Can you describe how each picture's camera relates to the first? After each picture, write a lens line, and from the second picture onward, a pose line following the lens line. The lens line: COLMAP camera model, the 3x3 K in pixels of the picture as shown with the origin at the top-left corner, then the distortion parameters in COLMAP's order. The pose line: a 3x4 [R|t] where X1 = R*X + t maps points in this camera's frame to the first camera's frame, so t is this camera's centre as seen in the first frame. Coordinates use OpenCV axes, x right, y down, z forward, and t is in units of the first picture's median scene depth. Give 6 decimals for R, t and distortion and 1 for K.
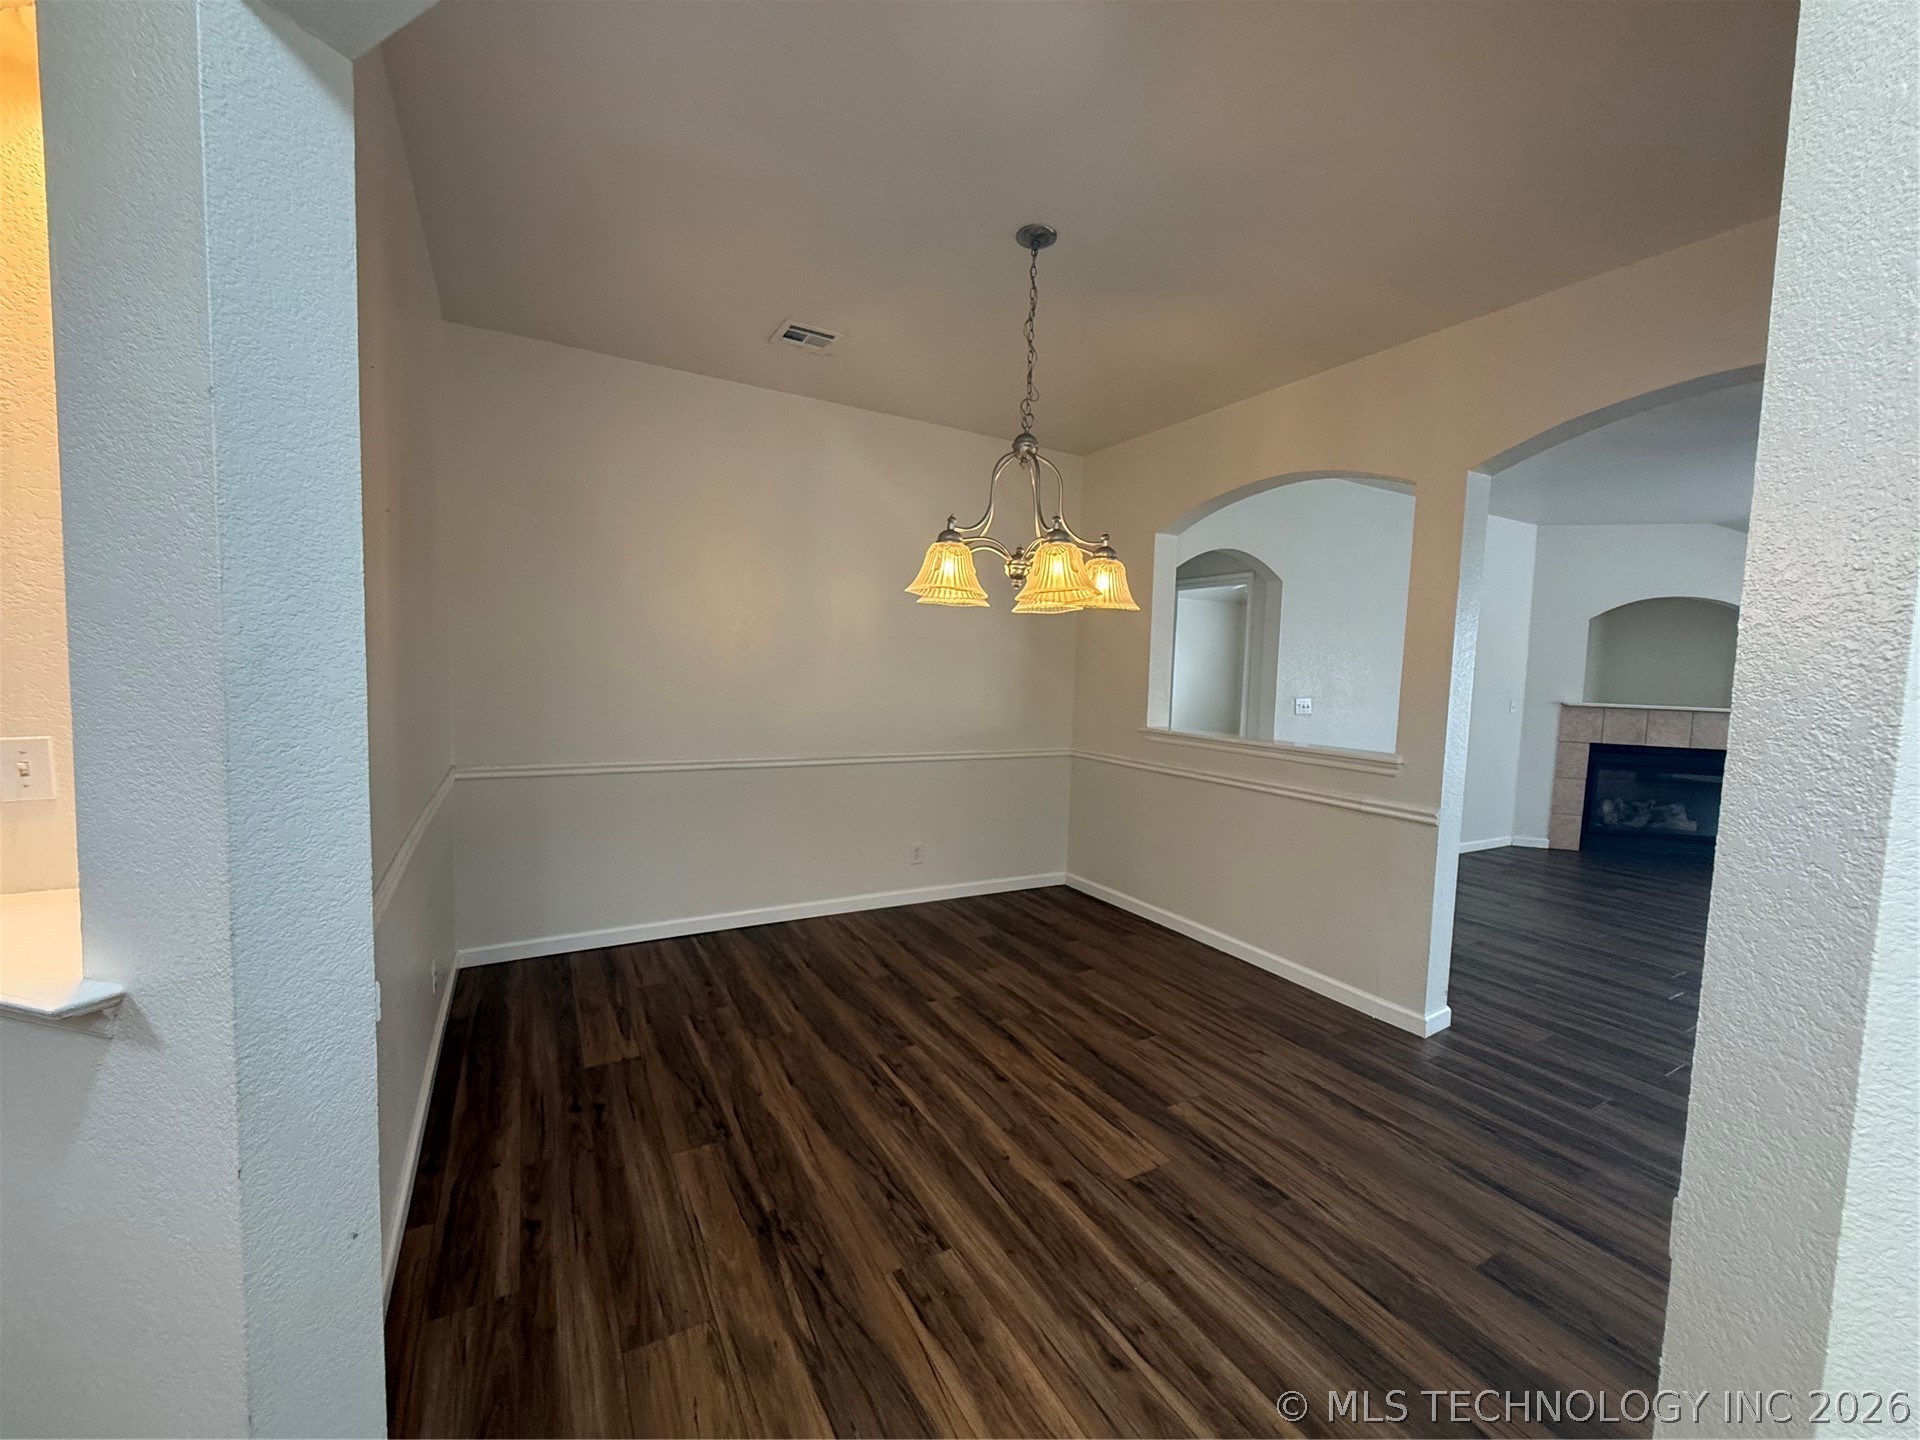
lens RADIAL K [[765.3, 0, 966.5], [0, 765.3, 718.3], [0, 0, 1]] dist [0.000270, -0.000151]
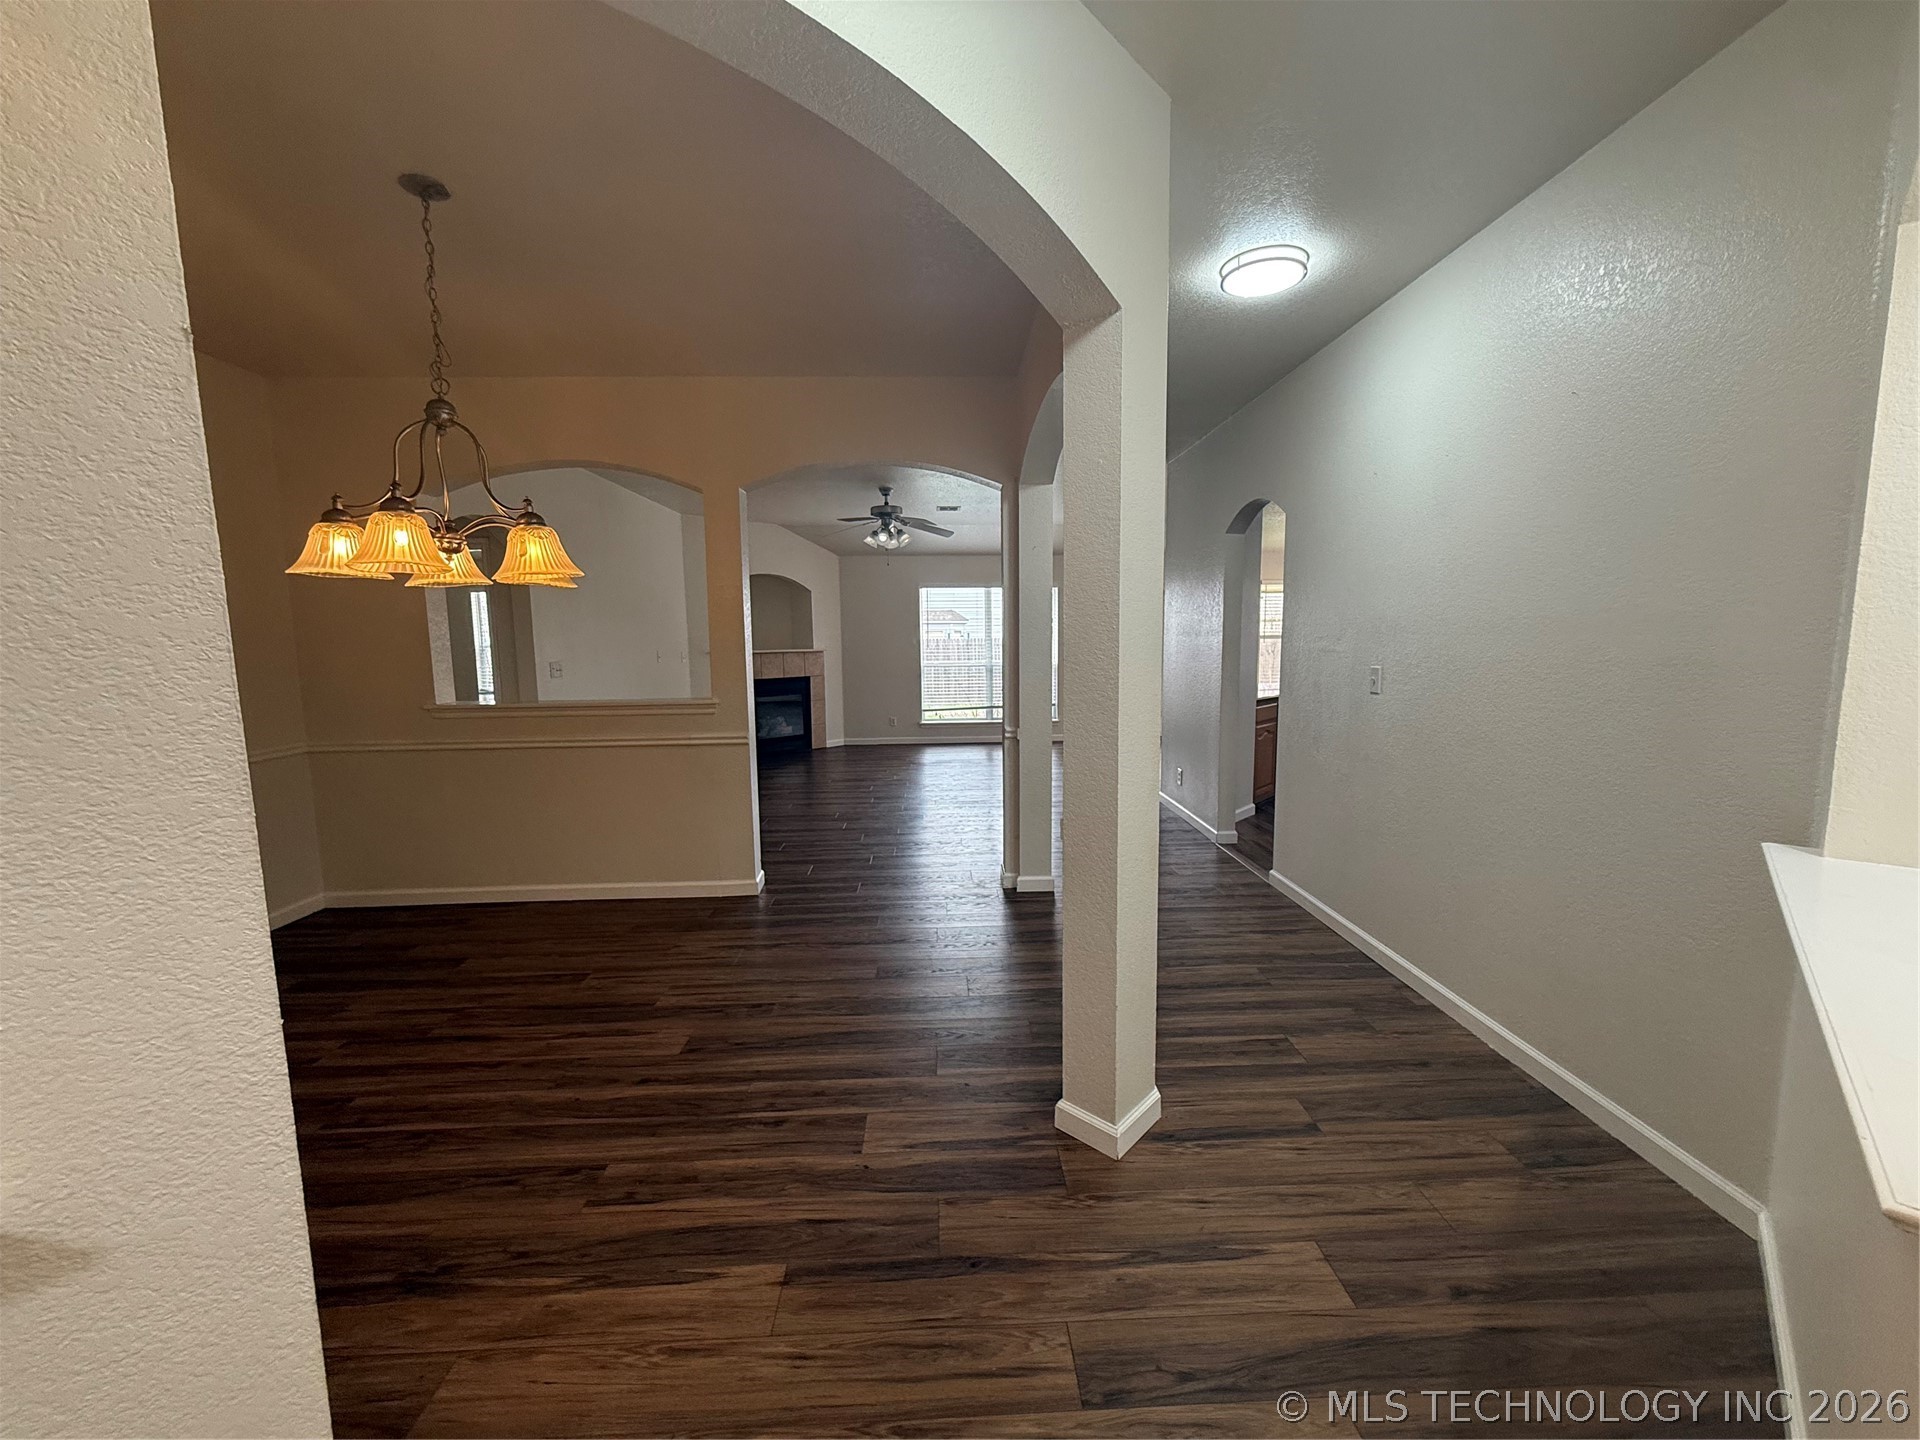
lens RADIAL K [[765.3, 0, 966.5], [0, 765.3, 718.3], [0, 0, 1]] dist [0.000270, -0.000151]
pose [[0.459539, -0.135229, 0.877802, -0.509068], [0.089631, 0.990356, 0.105646, -0.022108], [-0.883624, 0.030130, 0.467228, -0.008364]]
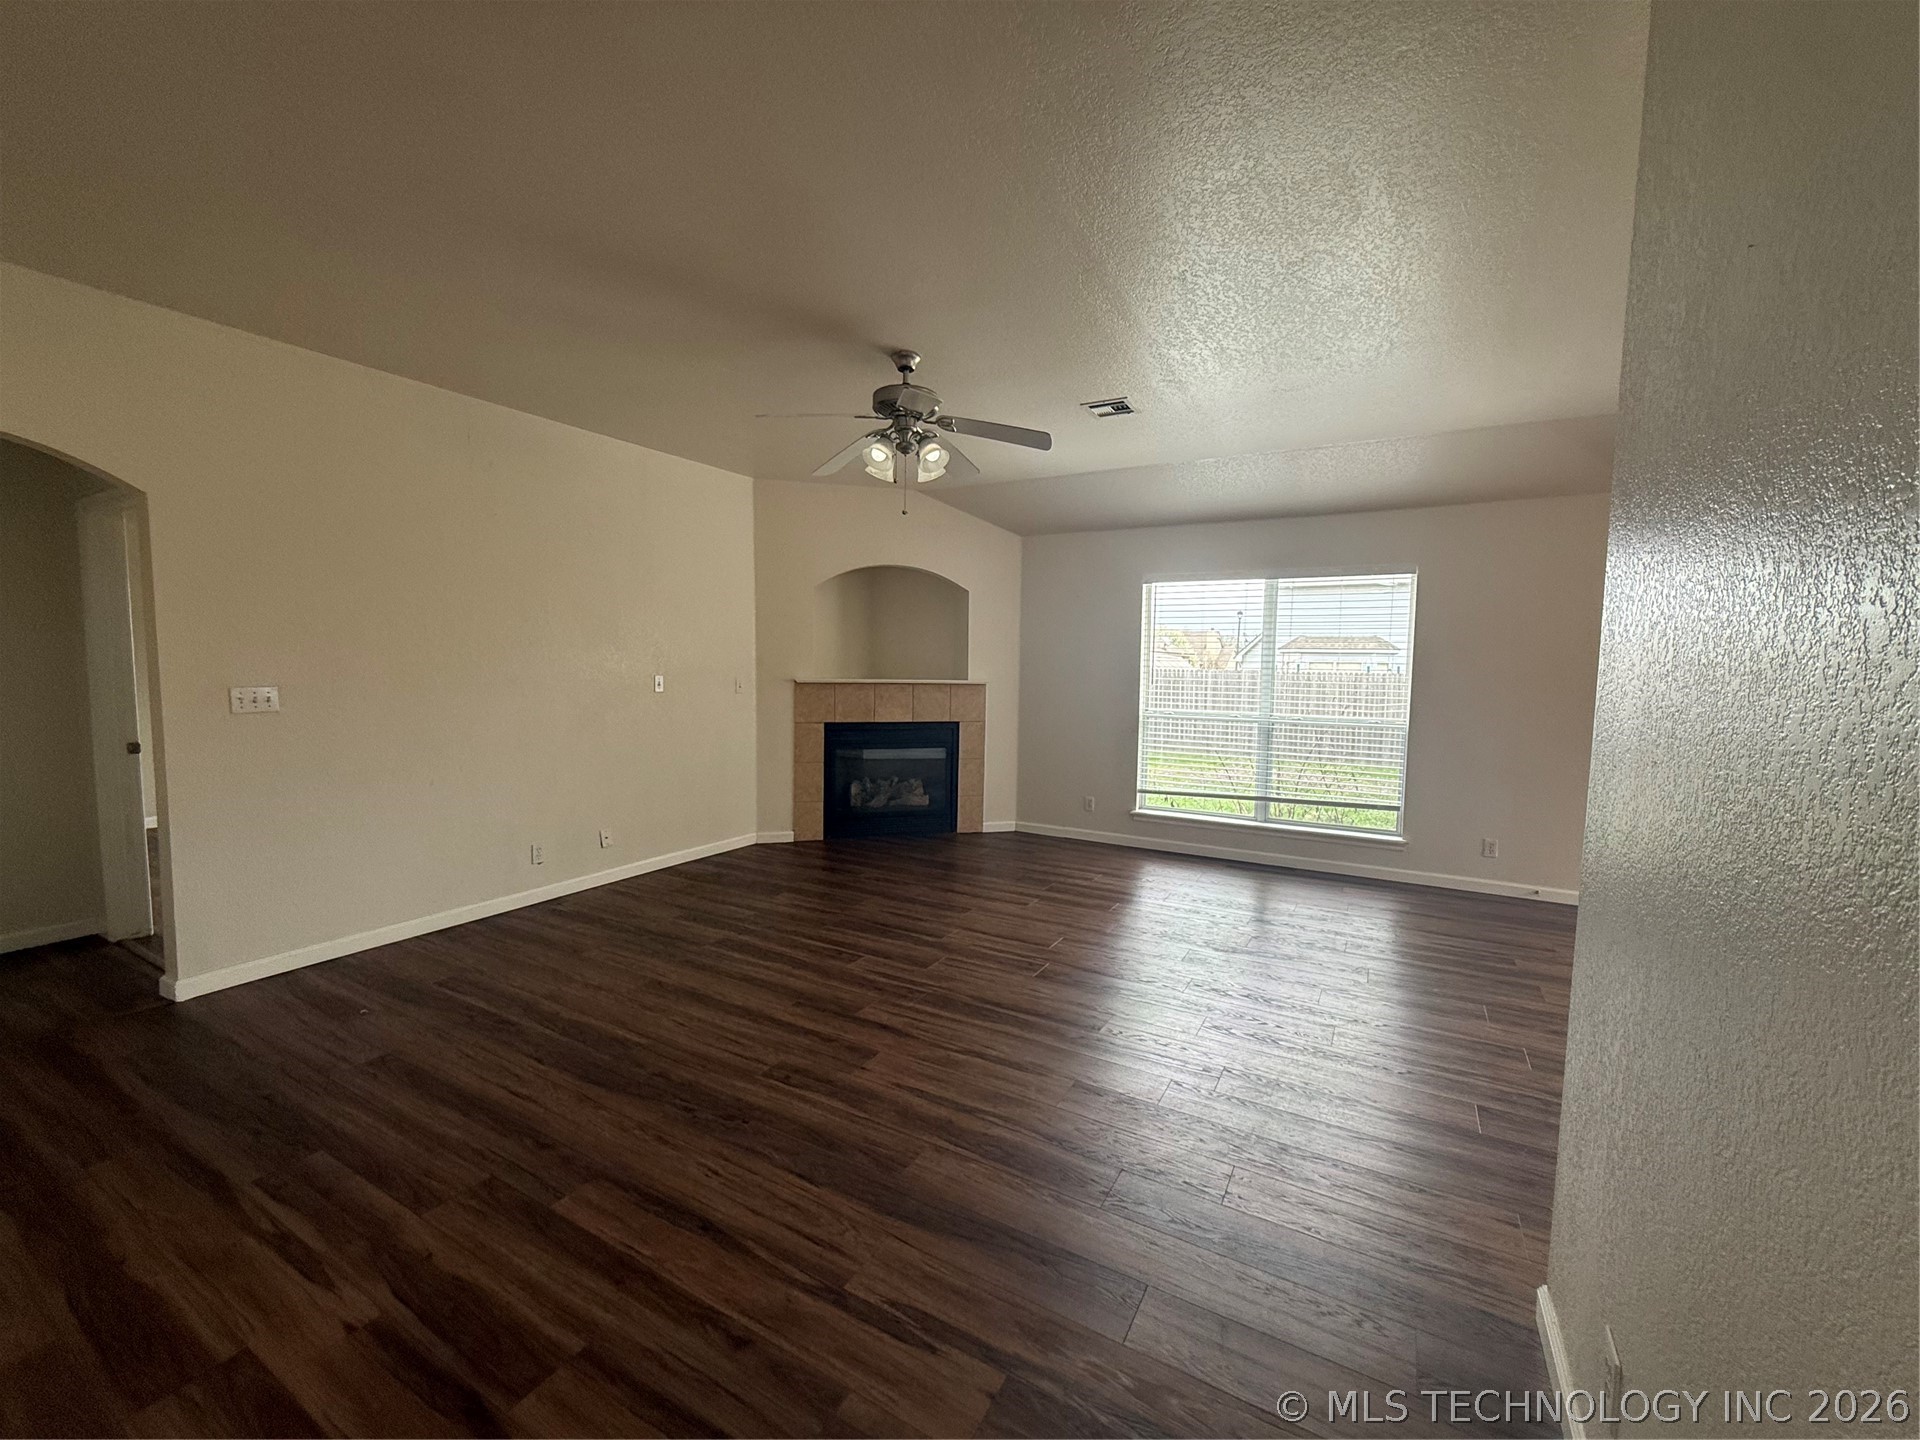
lens RADIAL K [[765.3, 0, 966.5], [0, 765.3, 718.3], [0, 0, 1]] dist [0.000270, -0.000151]
pose [[0.860471, -0.058553, 0.506123, 1.294532], [0.050418, 0.998284, 0.029775, 0.021501], [-0.506998, -0.000103, 0.861947, 0.312586]]
